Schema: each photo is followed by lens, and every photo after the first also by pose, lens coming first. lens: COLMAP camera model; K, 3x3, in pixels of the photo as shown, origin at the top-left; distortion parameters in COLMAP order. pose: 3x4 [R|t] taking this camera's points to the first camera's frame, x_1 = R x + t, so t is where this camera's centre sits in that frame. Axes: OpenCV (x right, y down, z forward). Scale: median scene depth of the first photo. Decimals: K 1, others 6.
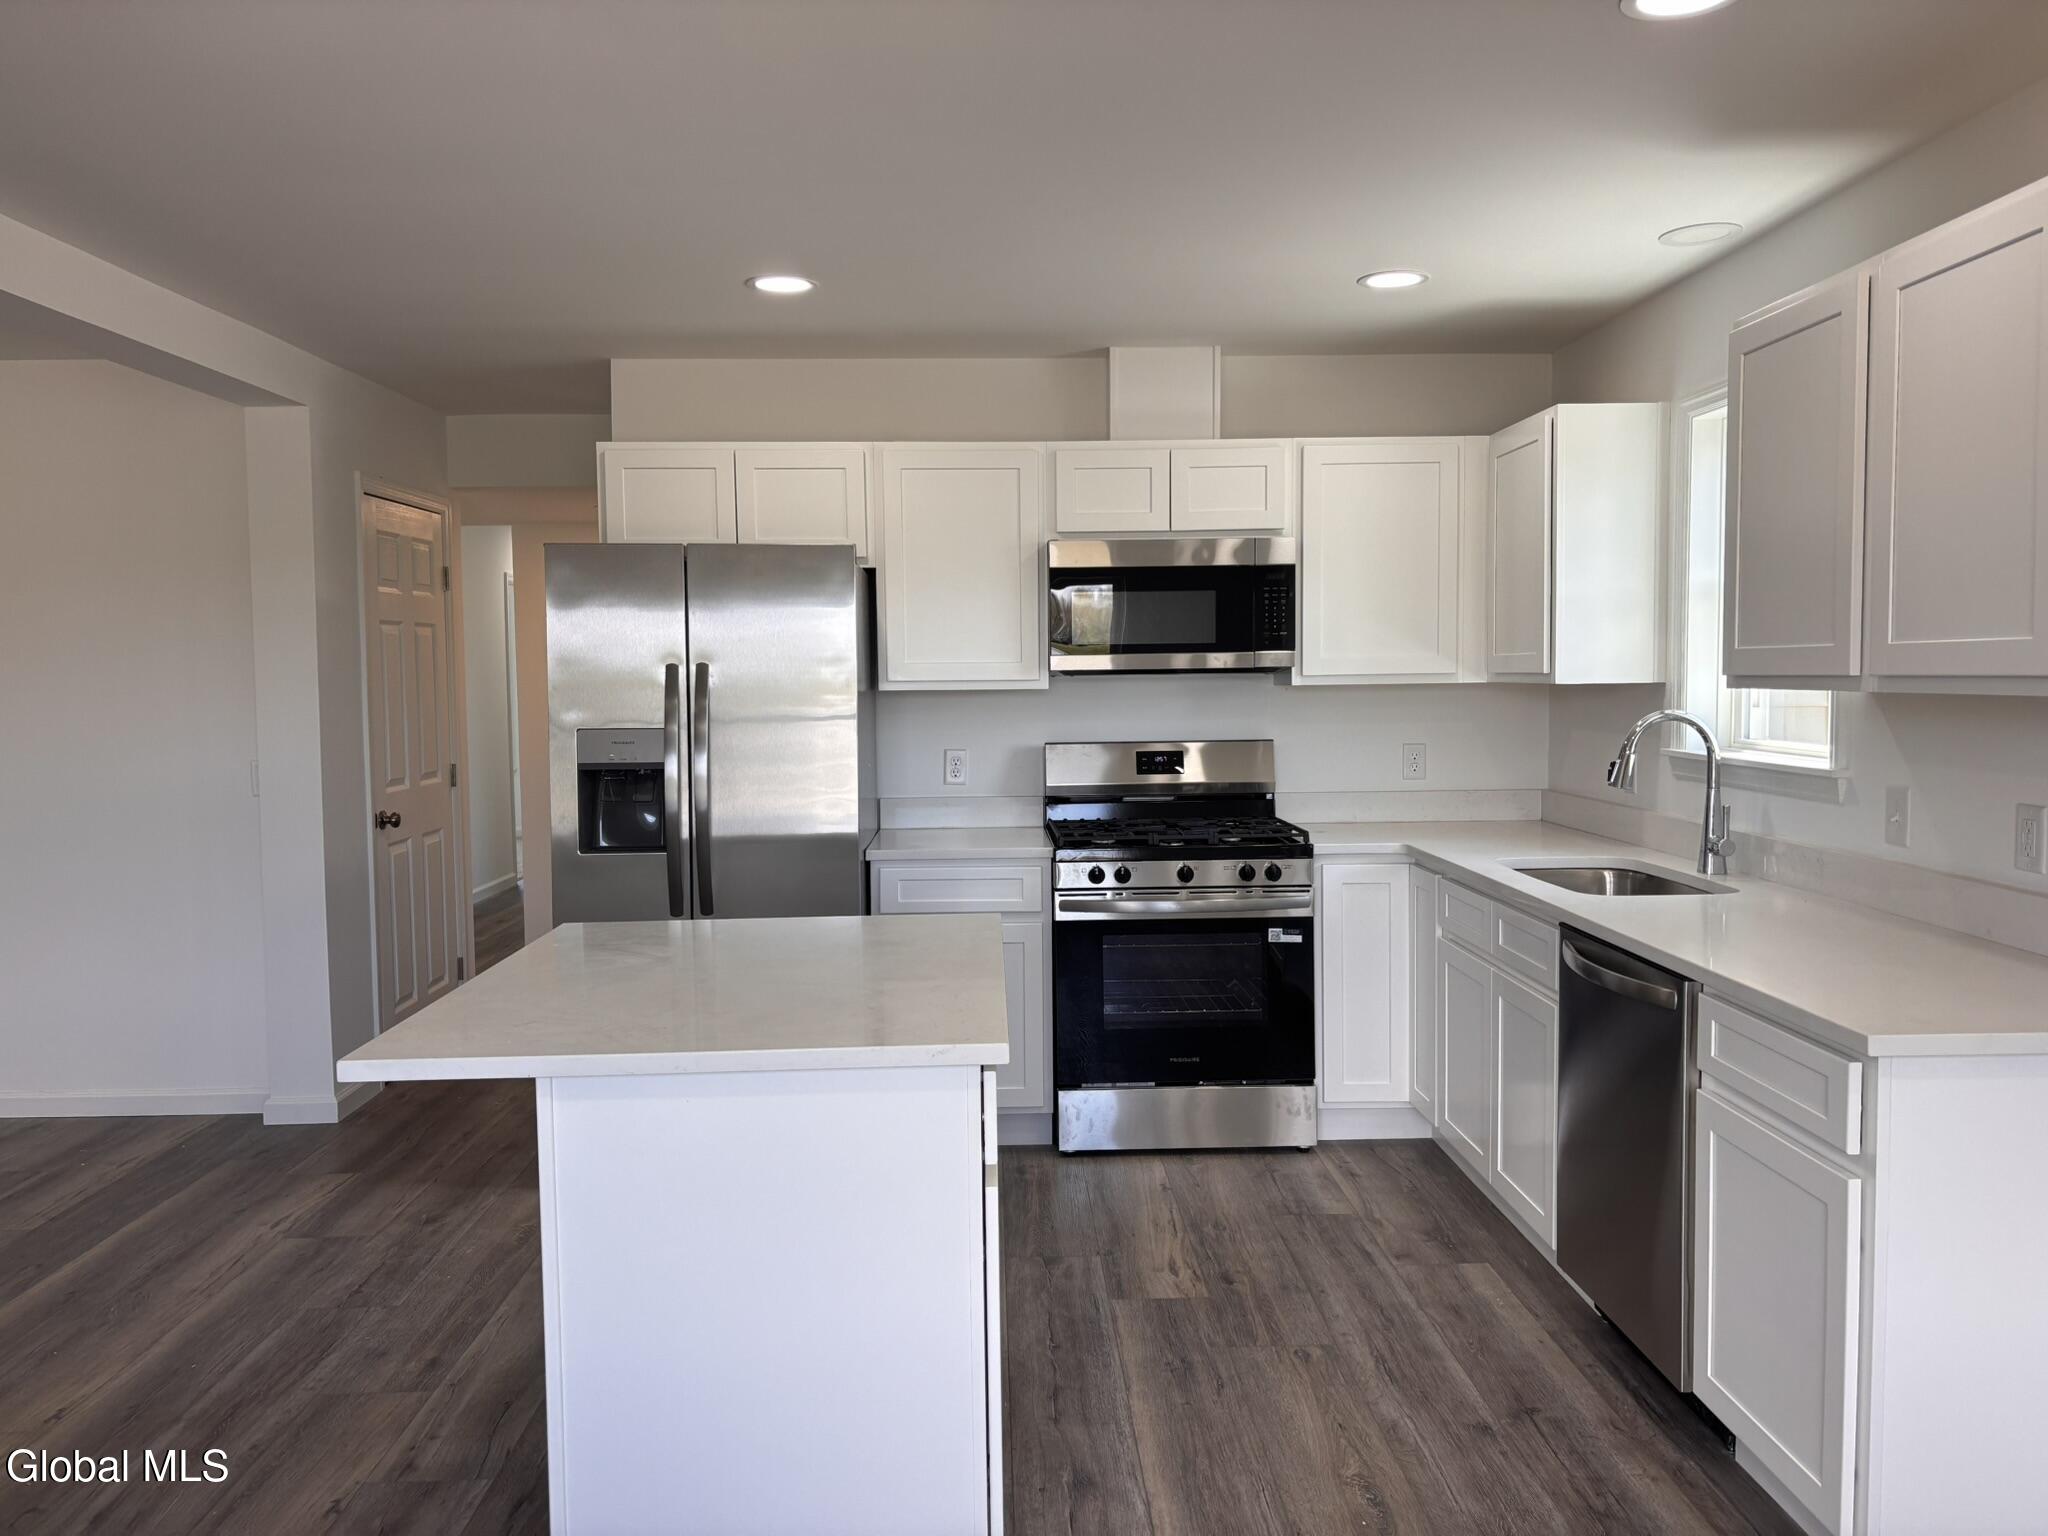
lens RADIAL K [[1547.5, 0, 1020.5], [0, 1547.5, 771.2], [0, 0, 1]] dist [0.103020, -0.112128]
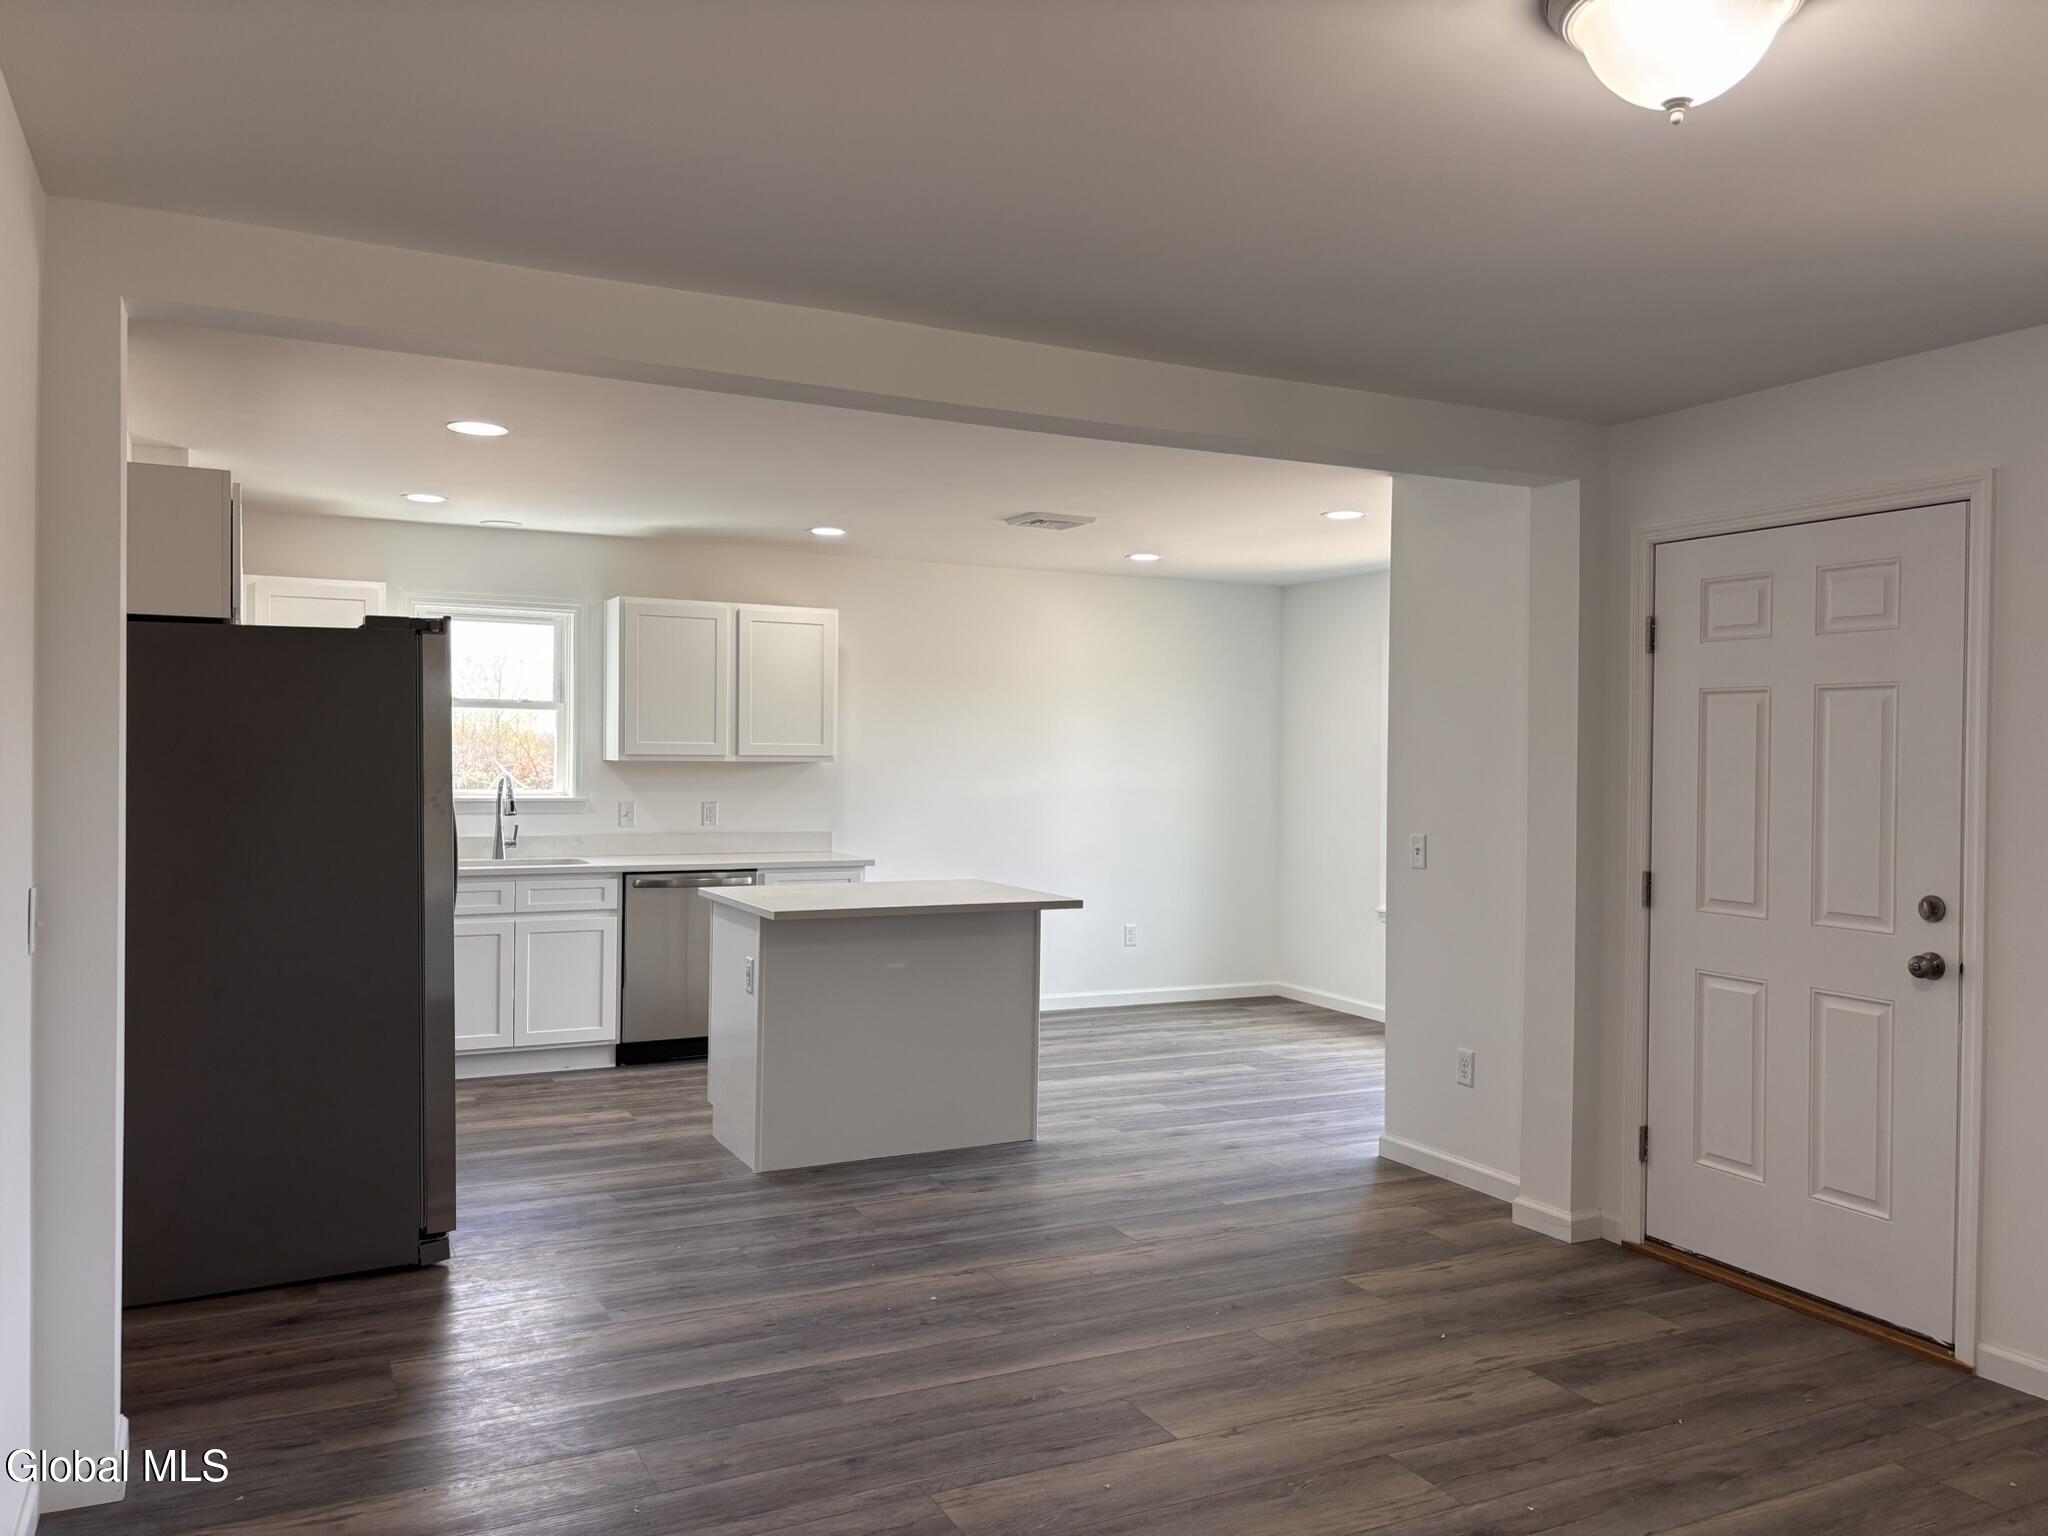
lens RADIAL K [[1547.5, 0, 1020.5], [0, 1547.5, 771.2], [0, 0, 1]] dist [0.103020, -0.112128]
pose [[-0.430104, -0.004101, 0.902770, -1.362386], [0.051898, 0.998224, 0.029260, -0.056090], [-0.901287, 0.059437, -0.429127, 1.101198]]
